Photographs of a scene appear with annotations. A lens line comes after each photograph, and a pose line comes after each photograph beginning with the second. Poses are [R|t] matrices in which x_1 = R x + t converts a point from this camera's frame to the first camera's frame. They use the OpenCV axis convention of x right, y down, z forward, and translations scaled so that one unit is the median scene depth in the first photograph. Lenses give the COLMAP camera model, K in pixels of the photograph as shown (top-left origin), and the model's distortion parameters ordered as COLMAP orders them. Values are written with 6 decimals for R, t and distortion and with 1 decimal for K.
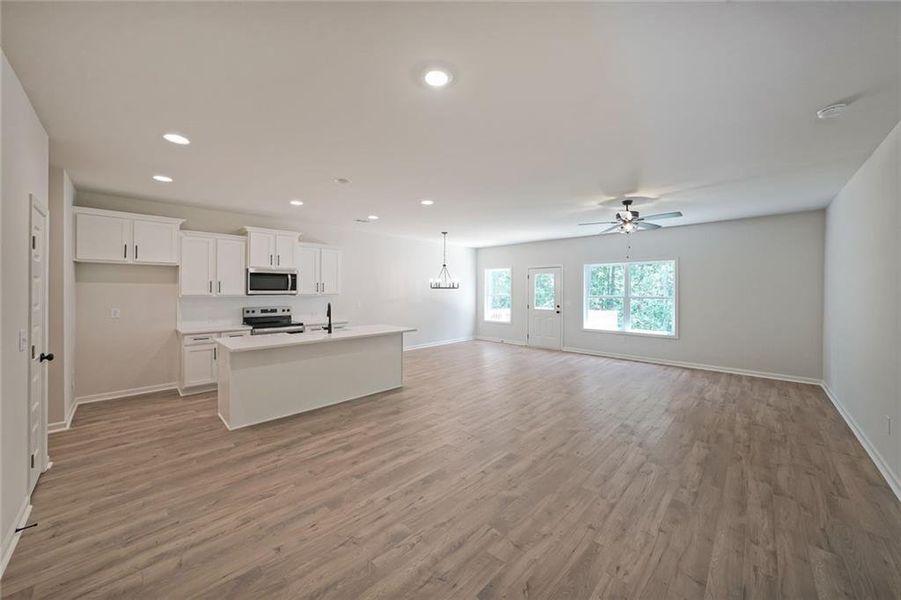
lens RADIAL K [[326.1, 0, 462.9], [0, 326.1, 288.2], [0, 0, 1]] dist [-0.017120, 0.000017]
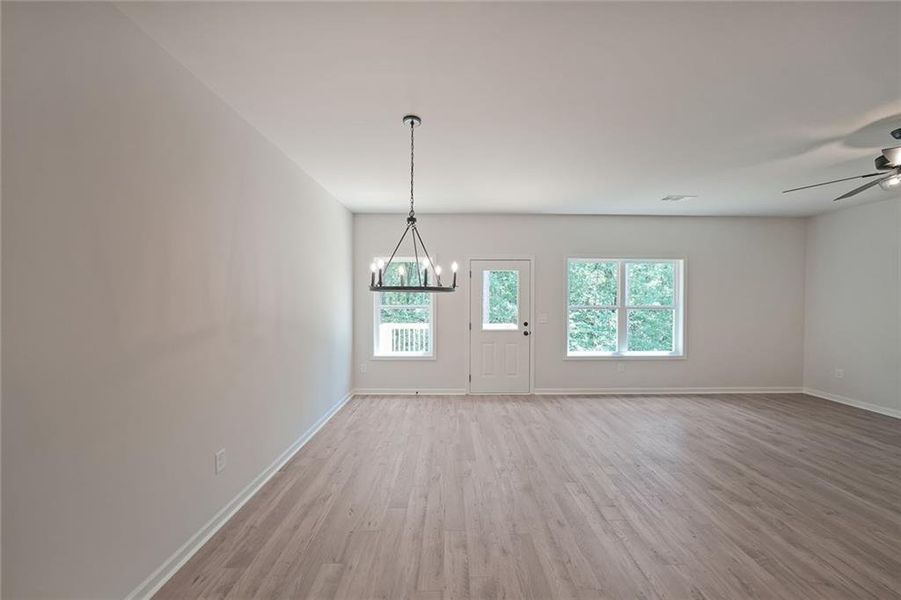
lens RADIAL K [[315.8, 0, 454.6], [0, 315.8, 299.4], [0, 0, 1]] dist [-0.026346, 0.005594]
pose [[0.724764, 0.000260, 0.688998, -0.322218], [-0.004541, 0.999980, 0.004398, 0.010956], [-0.688983, -0.006316, 0.724750, 0.987912]]
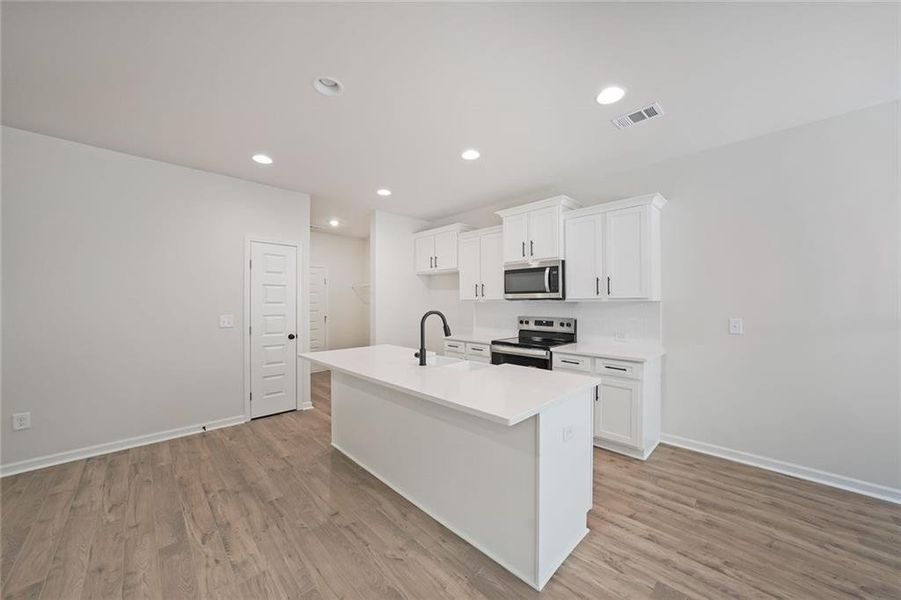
lens RADIAL K [[327.8, 0, 450.5], [0, 327.8, 300.0], [0, 0, 1]] dist [-0.015622, 0.000228]
pose [[-0.042620, -0.008810, -0.999053, 0.118927], [0.004339, 0.999950, -0.009003, 0.026703], [0.999082, -0.004718, -0.042580, 0.864098]]
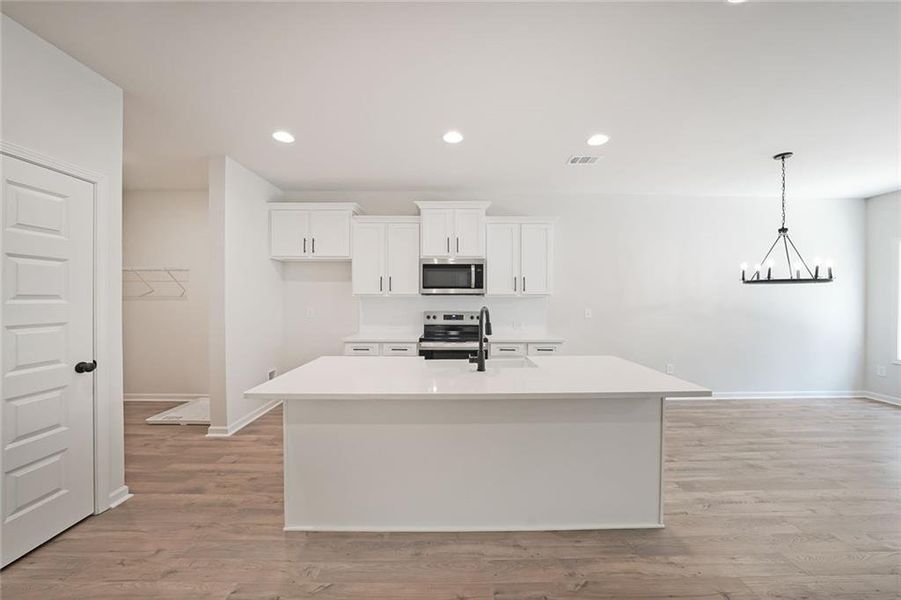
lens RADIAL K [[315.8, 0, 454.6], [0, 315.8, 299.4], [0, 0, 1]] dist [-0.026346, 0.005594]
pose [[0.694207, 0.004638, -0.719760, -0.085333], [0.001988, 0.999963, 0.008362, 0.024734], [0.719772, -0.007236, 0.694173, 0.526722]]
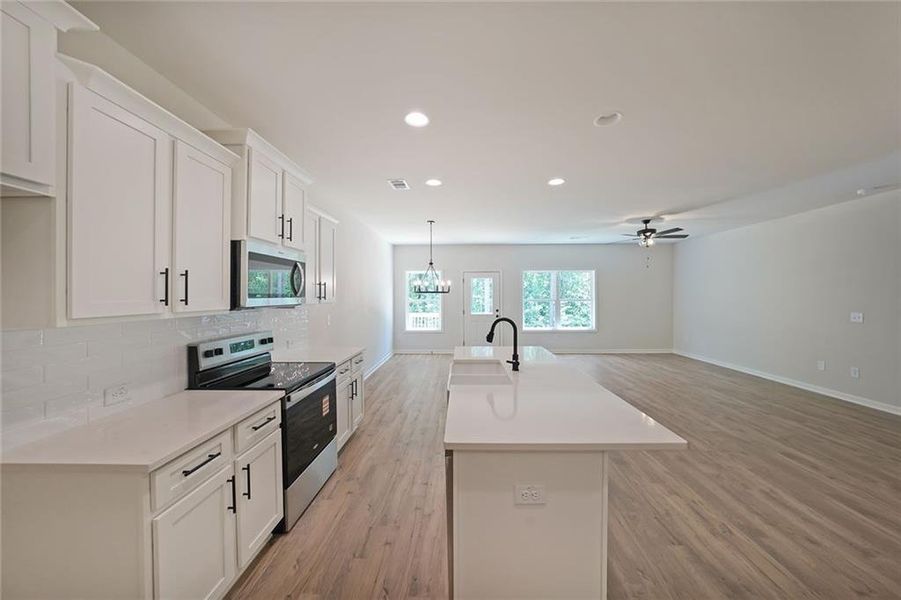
lens RADIAL K [[315.8, 0, 454.6], [0, 315.8, 299.4], [0, 0, 1]] dist [-0.026346, 0.005594]
pose [[0.744496, -0.015776, 0.667441, -0.691690], [0.003498, 0.999799, 0.019729, 0.002051], [-0.667618, -0.012354, 0.744401, 0.532400]]
